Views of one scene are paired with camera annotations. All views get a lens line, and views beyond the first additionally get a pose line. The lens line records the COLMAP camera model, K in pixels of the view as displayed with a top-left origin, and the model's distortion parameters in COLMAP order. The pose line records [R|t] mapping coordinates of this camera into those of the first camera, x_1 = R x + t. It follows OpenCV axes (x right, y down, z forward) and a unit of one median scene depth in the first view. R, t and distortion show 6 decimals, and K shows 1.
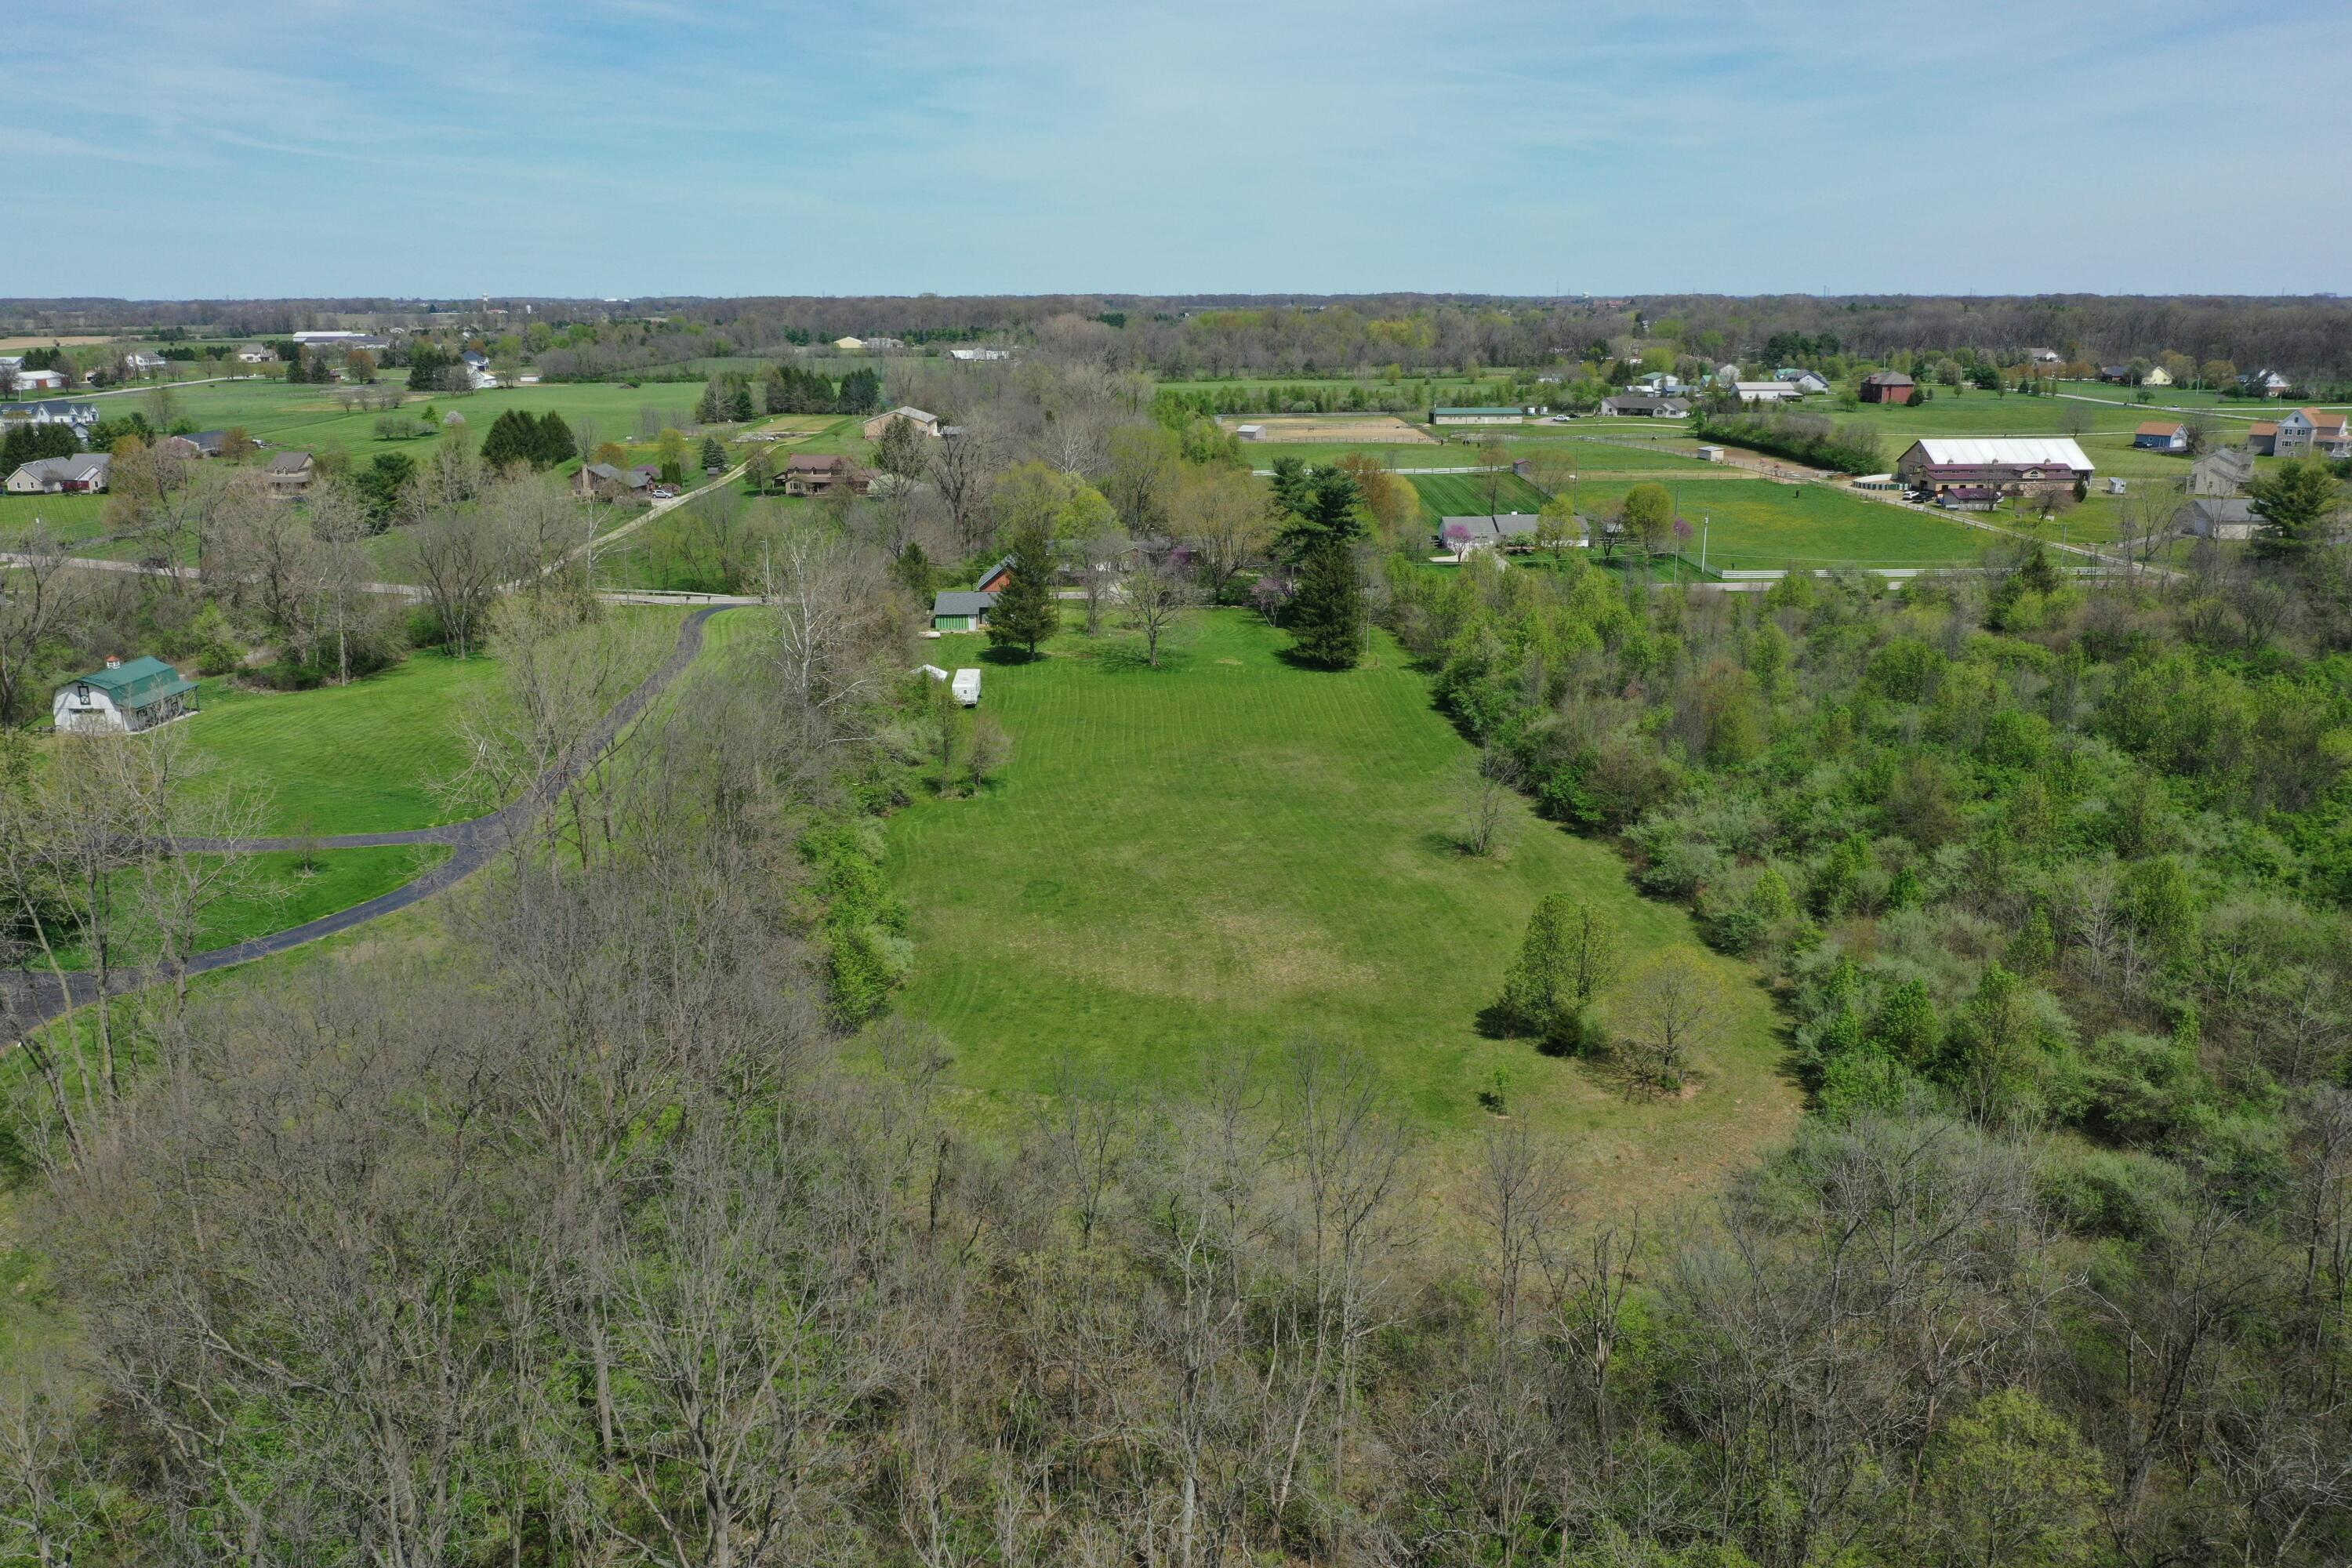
lens RADIAL K [[1848.7, 0, 1177.9], [0, 1848.7, 791.1], [0, 0, 1]] dist [-0.013319, -0.001676]
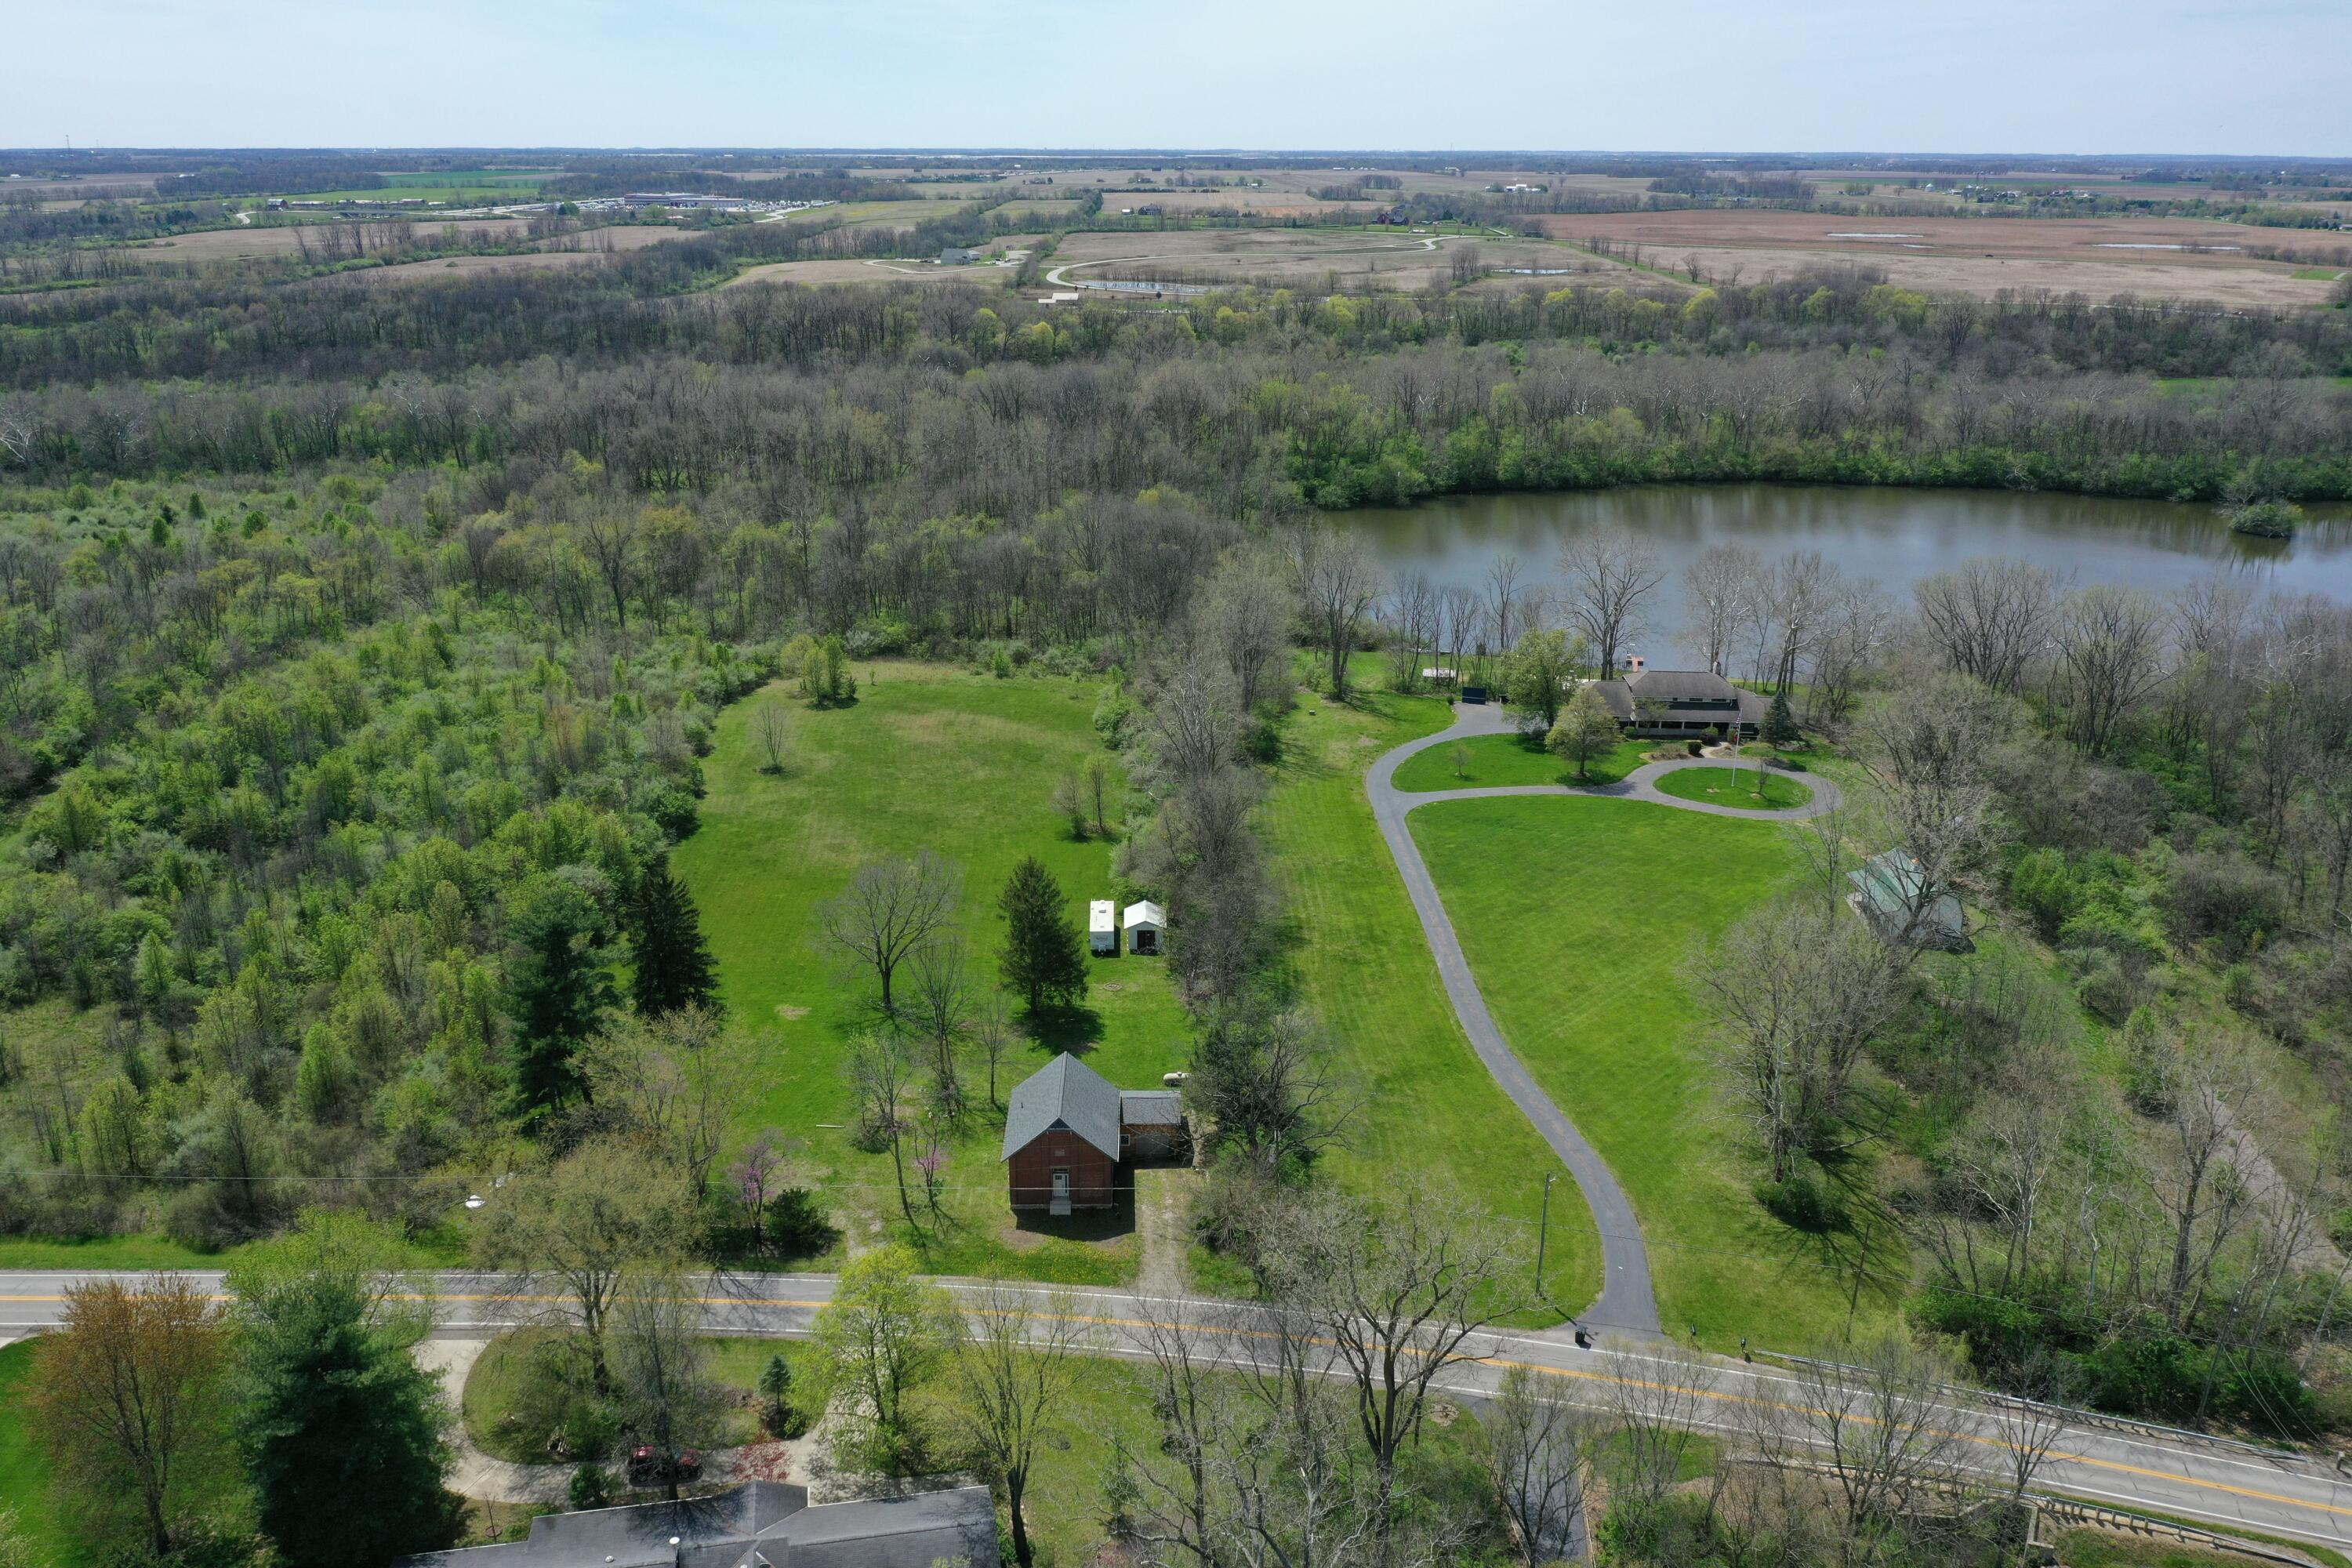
lens RADIAL K [[1848.7, 0, 1177.9], [0, 1848.7, 791.1], [0, 0, 1]] dist [-0.013319, -0.001676]
pose [[-0.999943, -0.005381, 0.009265, -0.247477], [0.000813, 0.824148, 0.566374, -1.006112], [-0.010684, 0.566349, -0.824096, 2.664797]]
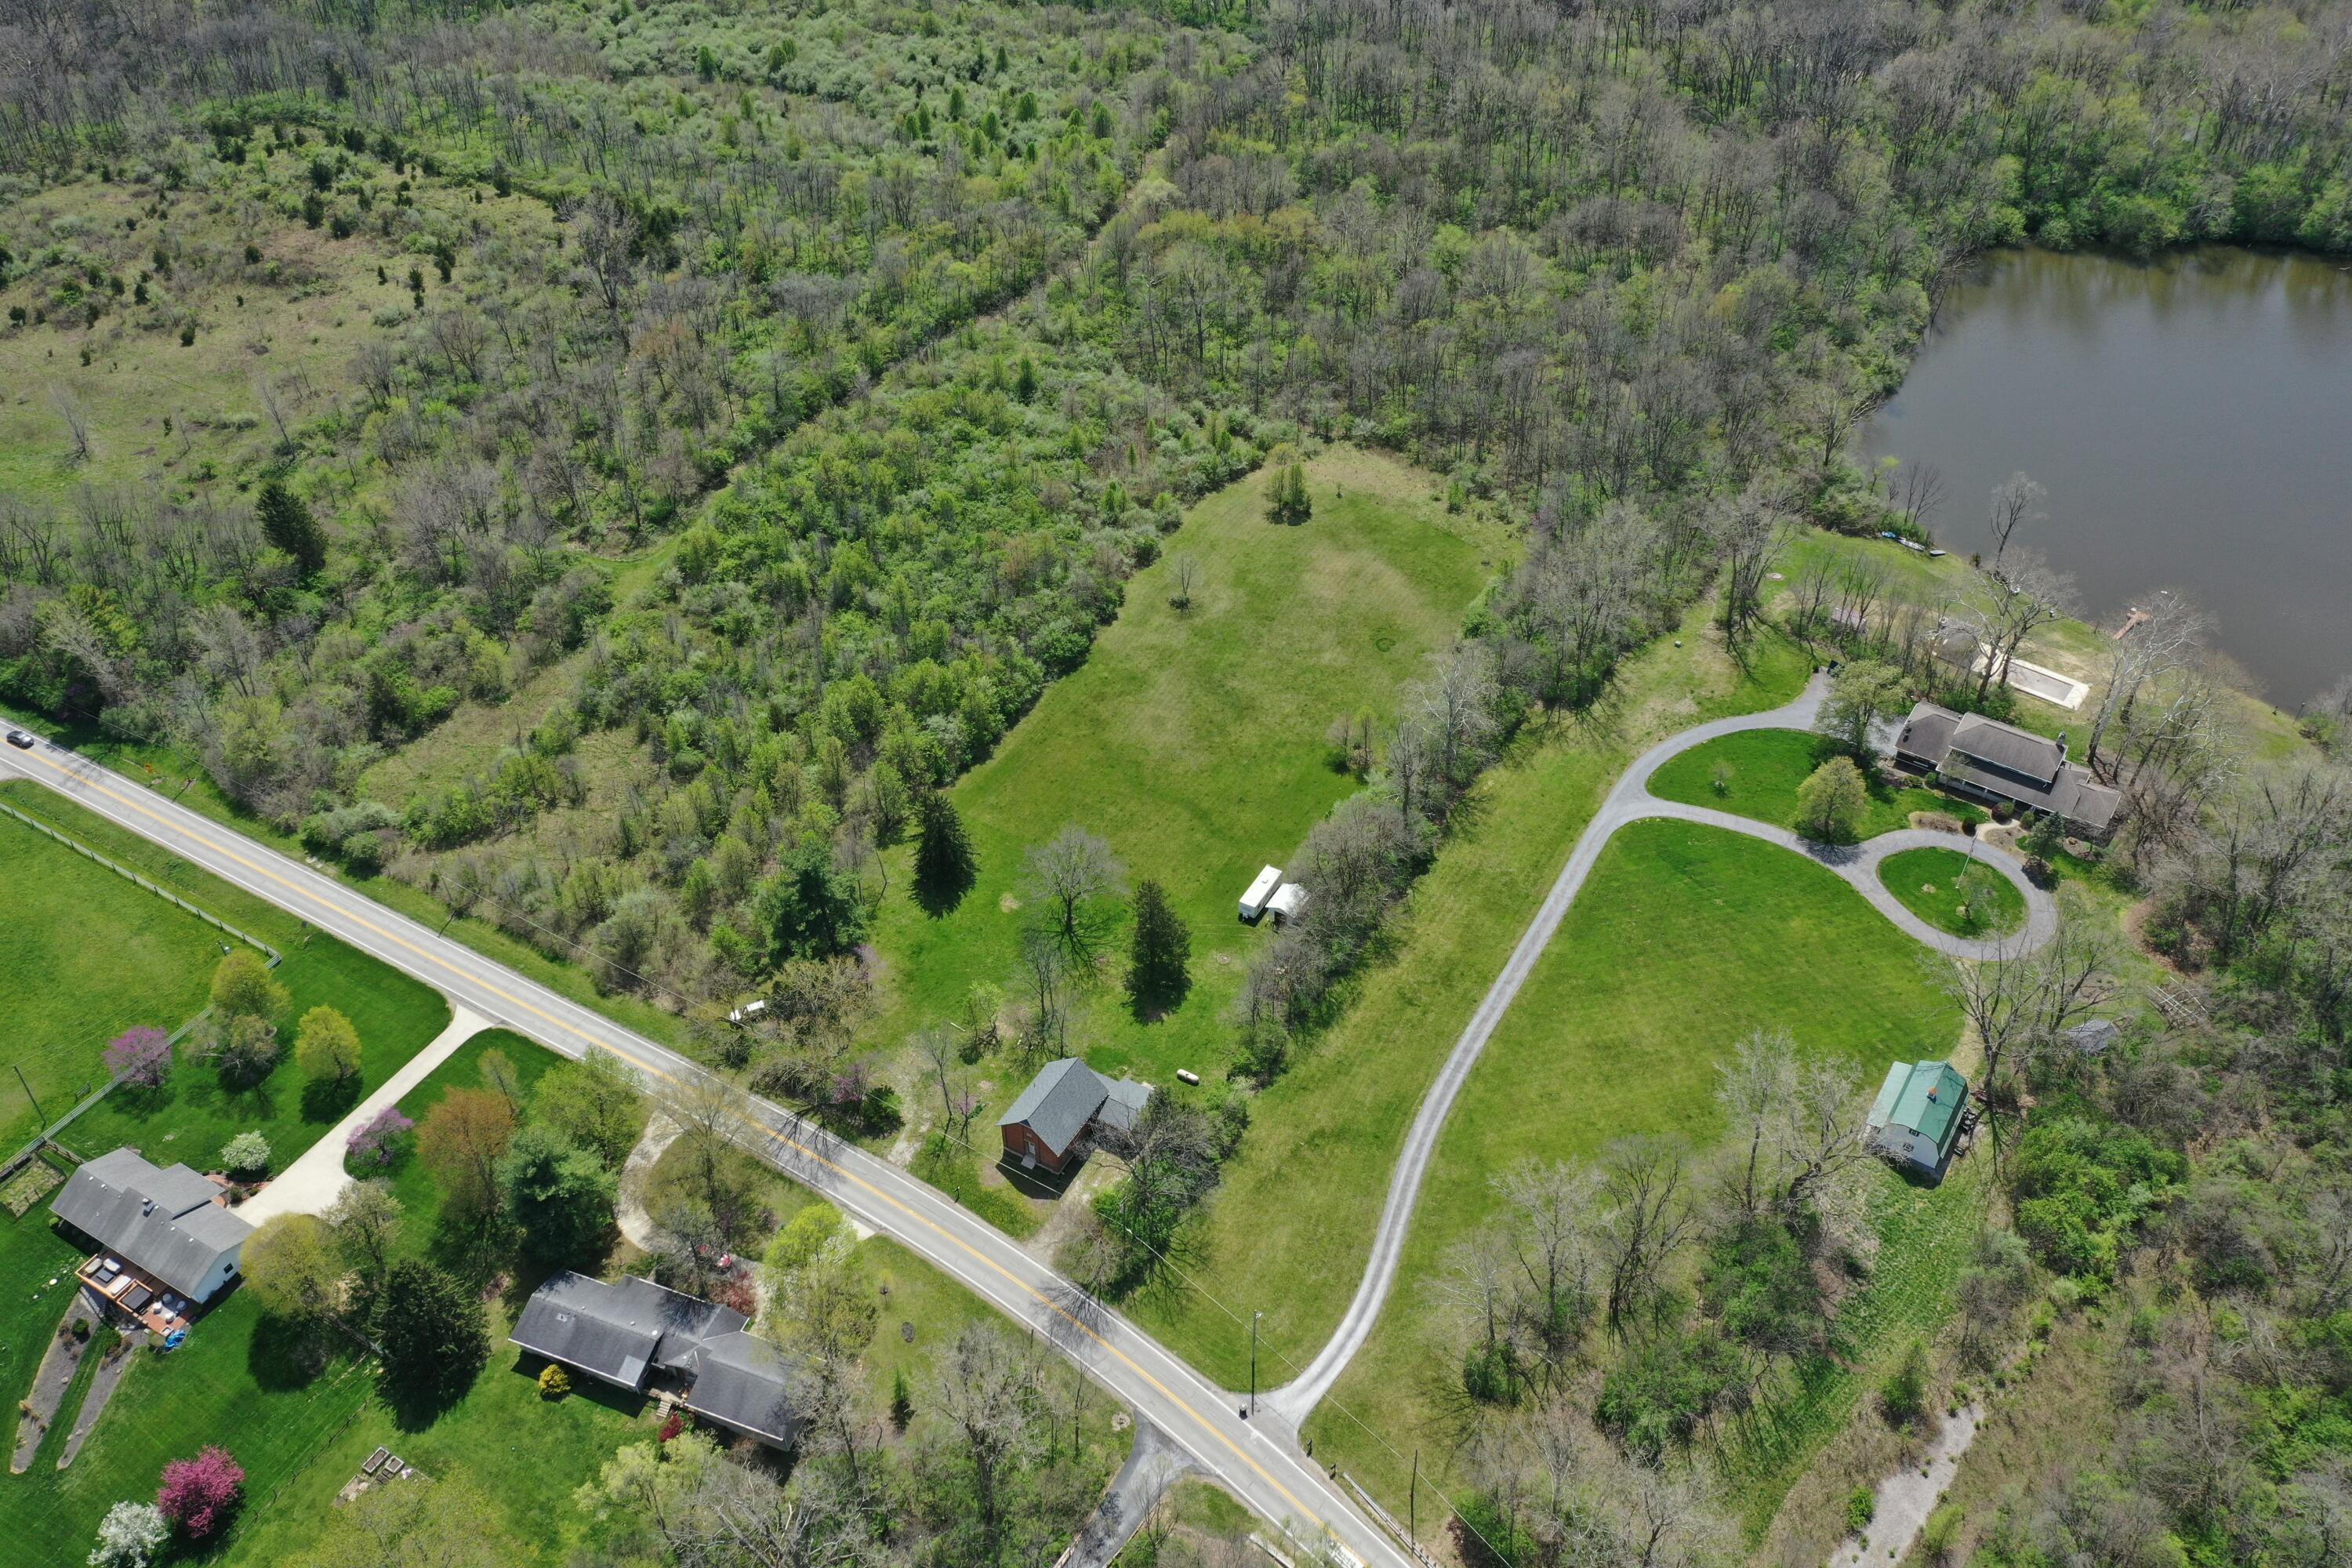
lens RADIAL K [[1848.7, 0, 1177.9], [0, 1848.7, 791.1], [0, 0, 1]] dist [-0.013319, -0.001676]
pose [[-0.847889, -0.345161, 0.402427, -0.842657], [0.144773, 0.579467, 0.802035, -1.706218], [-0.510024, 0.738297, -0.441353, 2.328118]]
